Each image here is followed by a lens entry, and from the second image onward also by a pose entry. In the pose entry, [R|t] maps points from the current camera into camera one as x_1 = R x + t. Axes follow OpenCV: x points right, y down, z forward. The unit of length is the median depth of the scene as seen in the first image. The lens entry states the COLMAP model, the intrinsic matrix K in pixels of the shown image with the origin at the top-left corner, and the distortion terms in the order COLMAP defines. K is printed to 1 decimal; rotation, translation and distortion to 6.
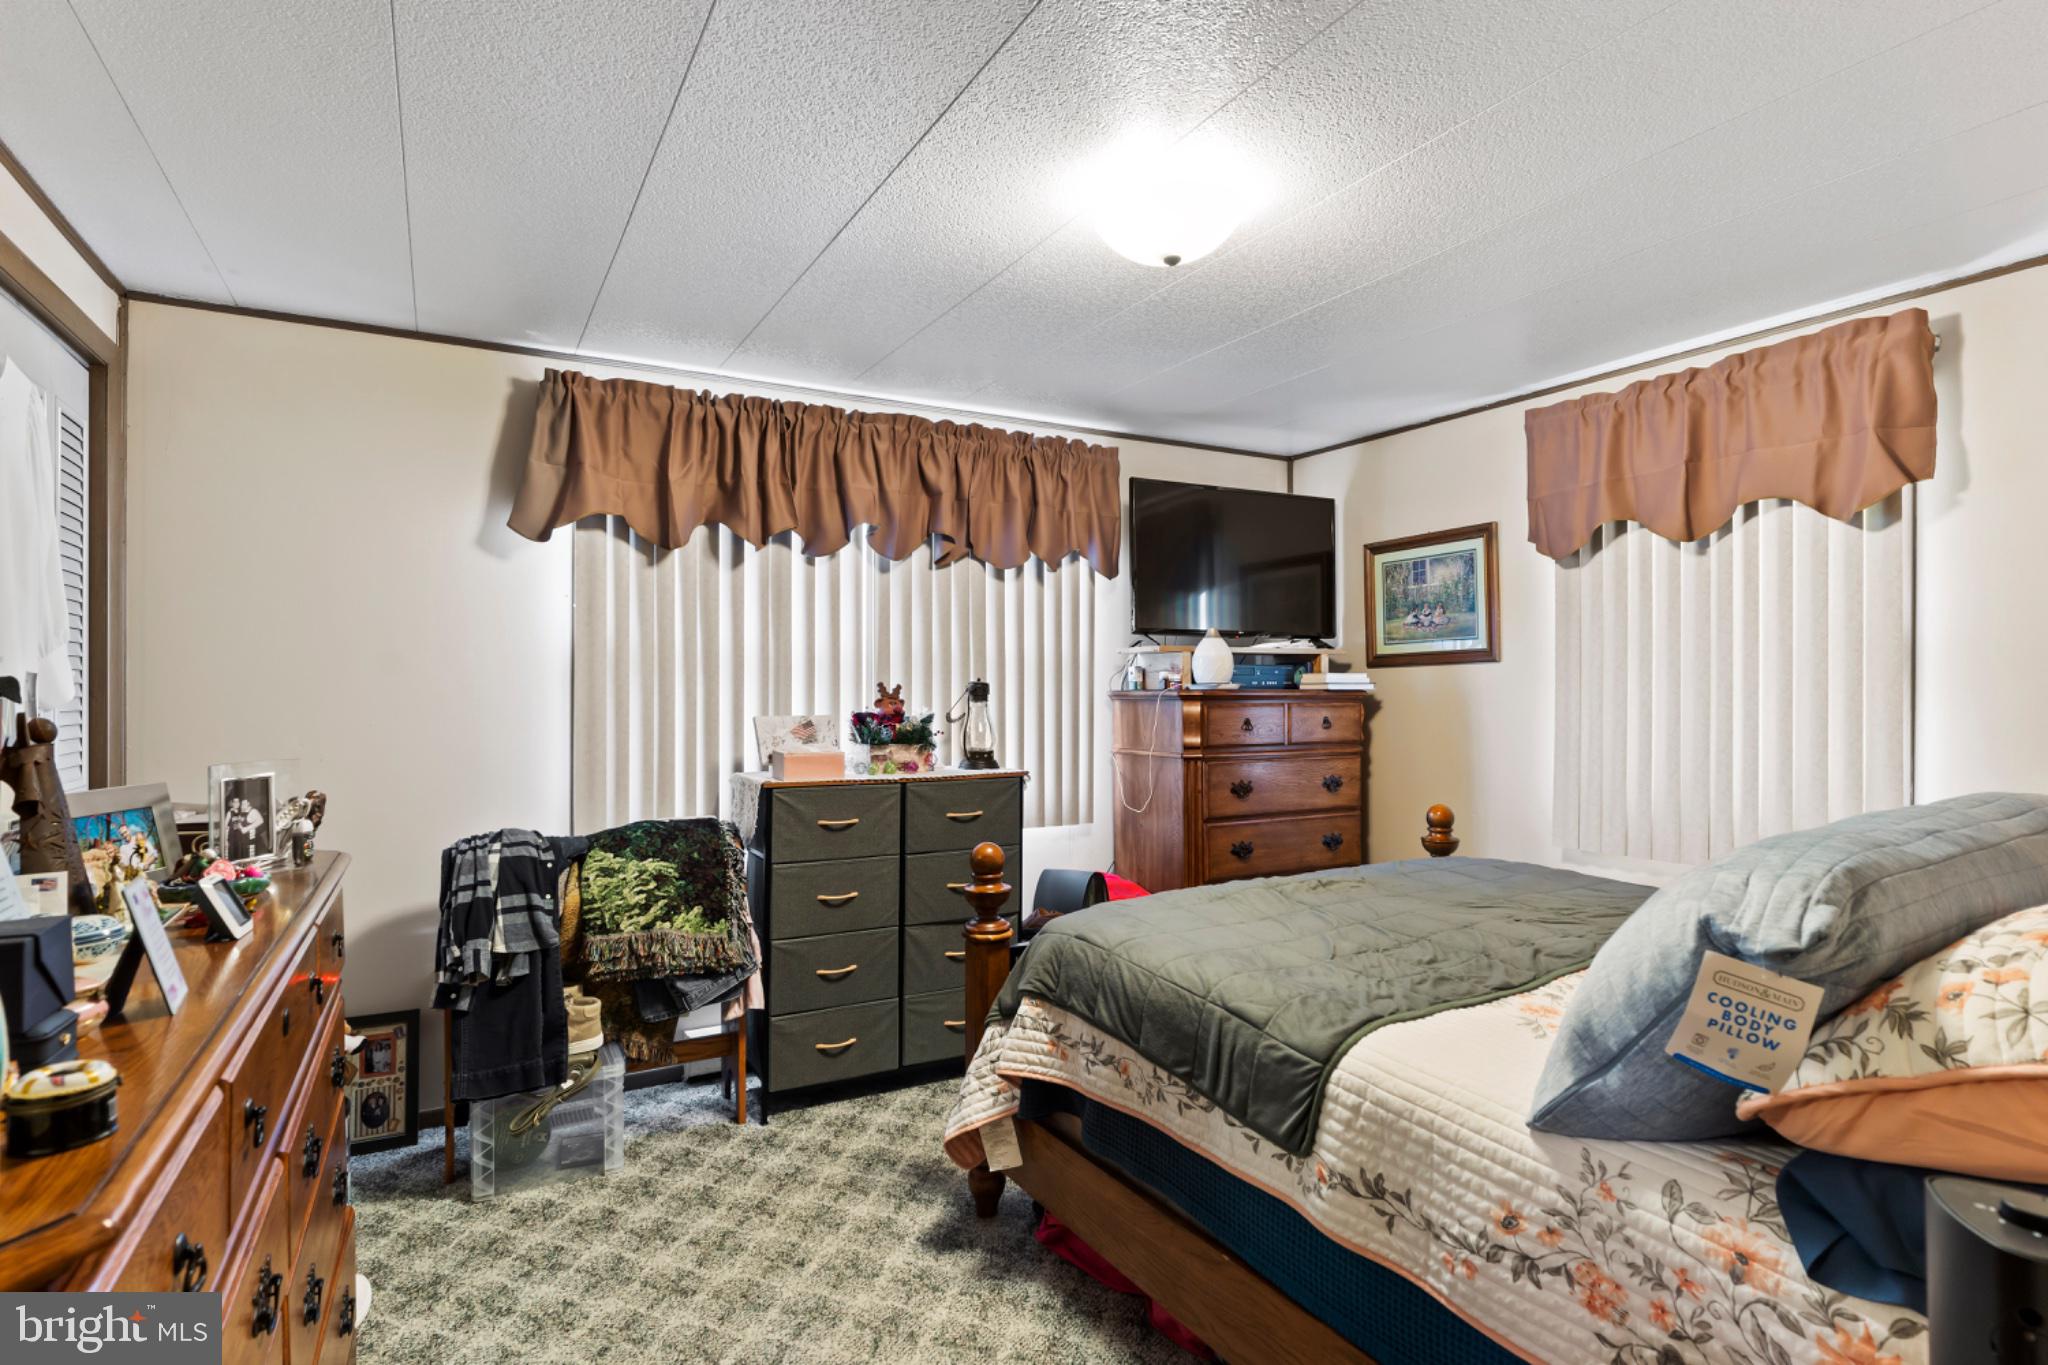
lens RADIAL K [[1054.8, 0, 1026.1], [0, 1054.8, 672.6], [0, 0, 1]] dist [-0.000943, 0.000064]
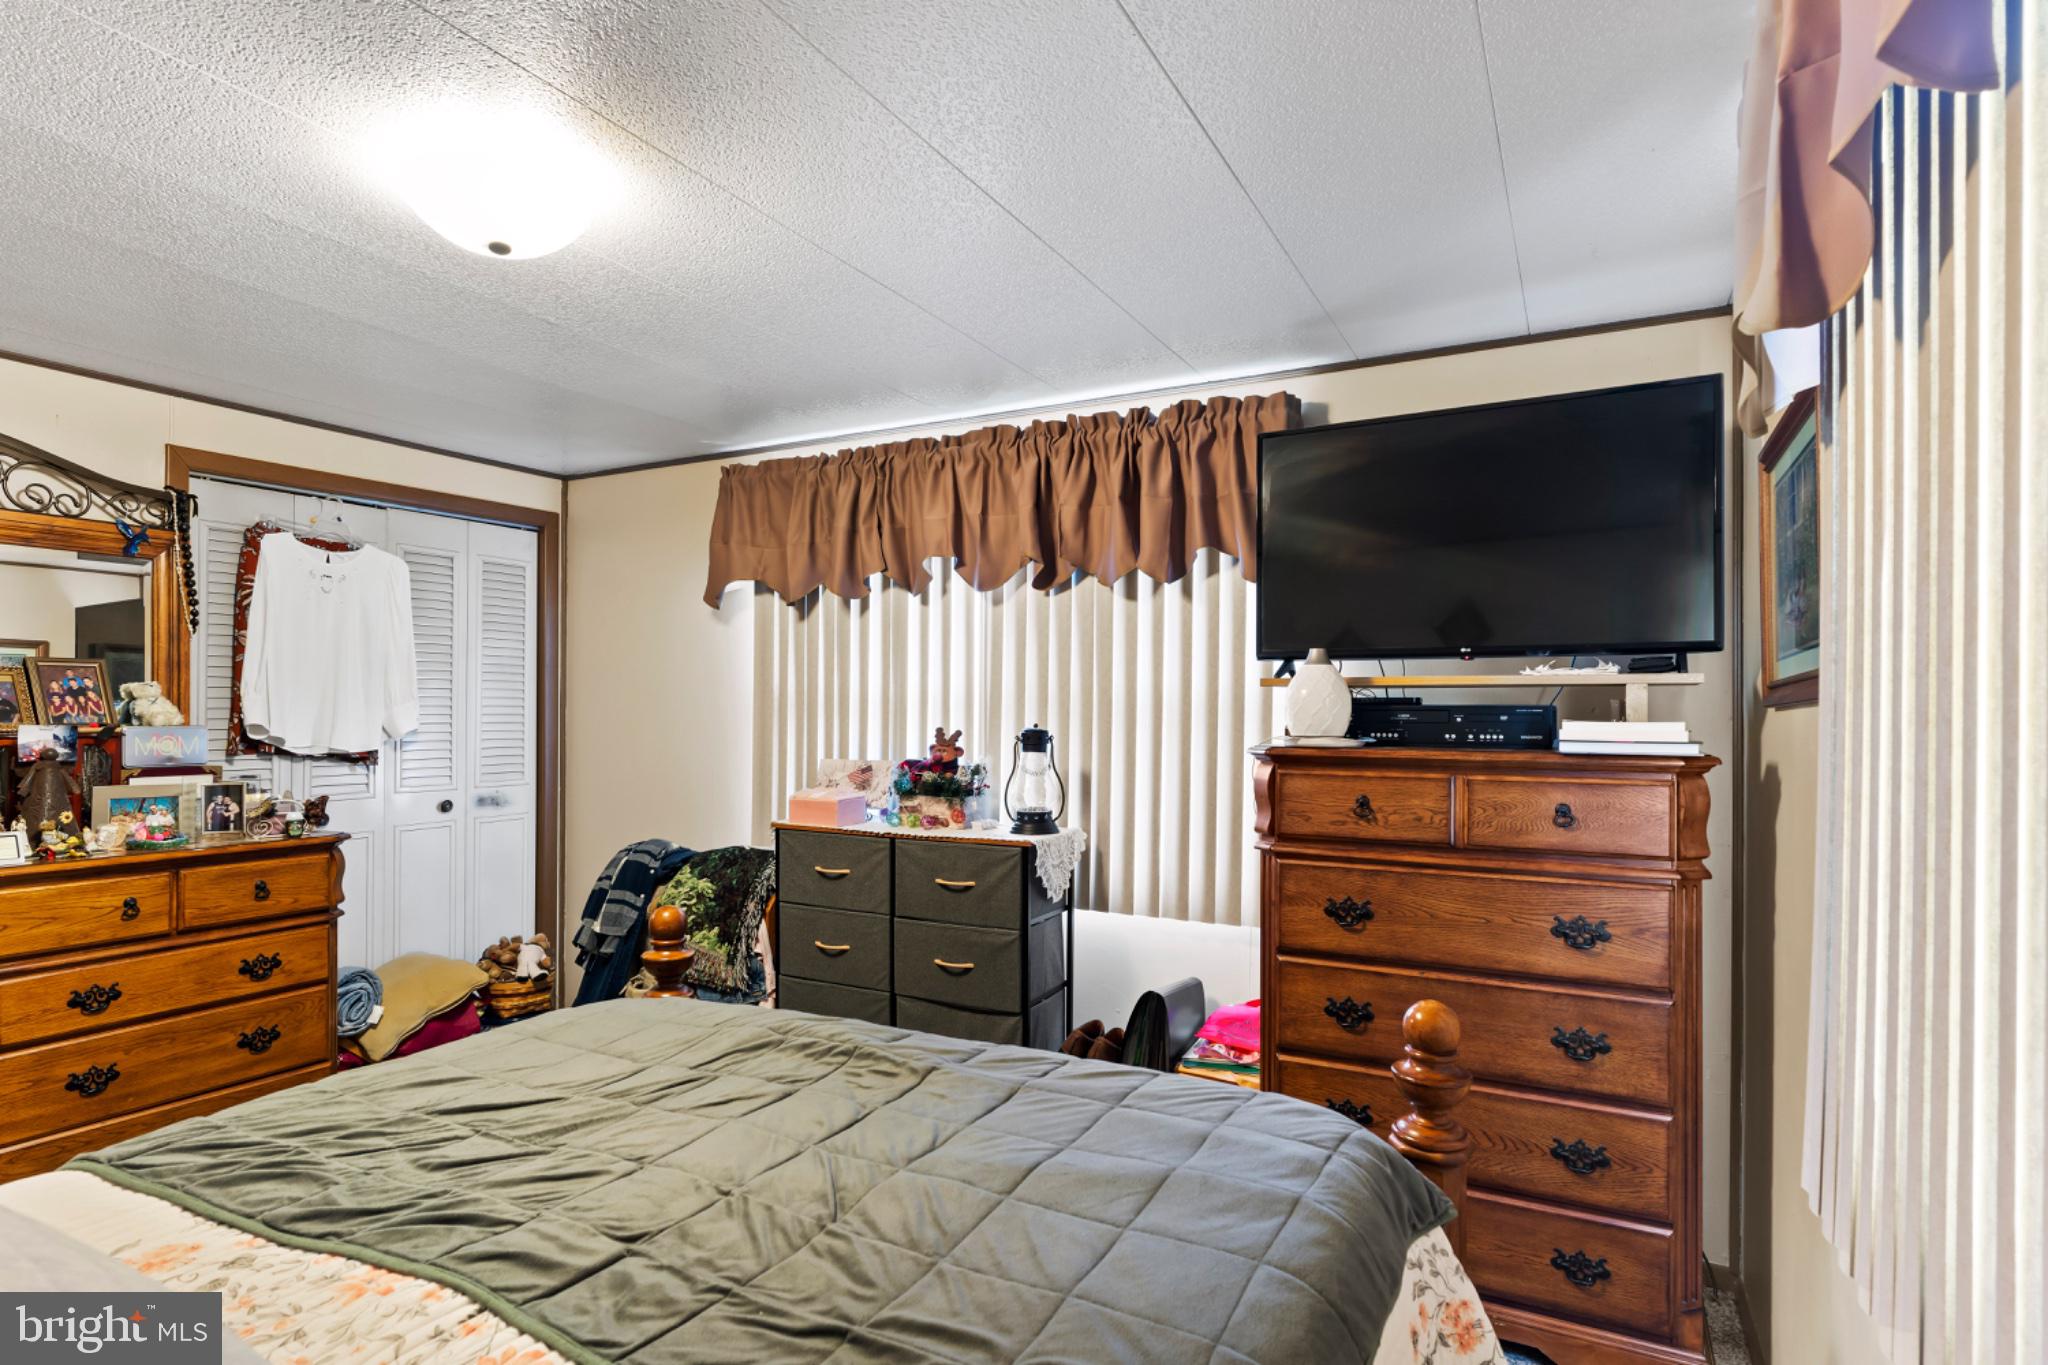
lens RADIAL K [[1064.0, 0, 1018.2], [0, 1064.0, 702.3], [0, 0, 1]] dist [-0.002837, -0.000570]
pose [[0.534445, -0.002044, -0.845201, 0.700285], [0.006172, 0.999980, 0.001484, -0.014144], [0.845181, -0.006010, 0.534446, 0.575174]]
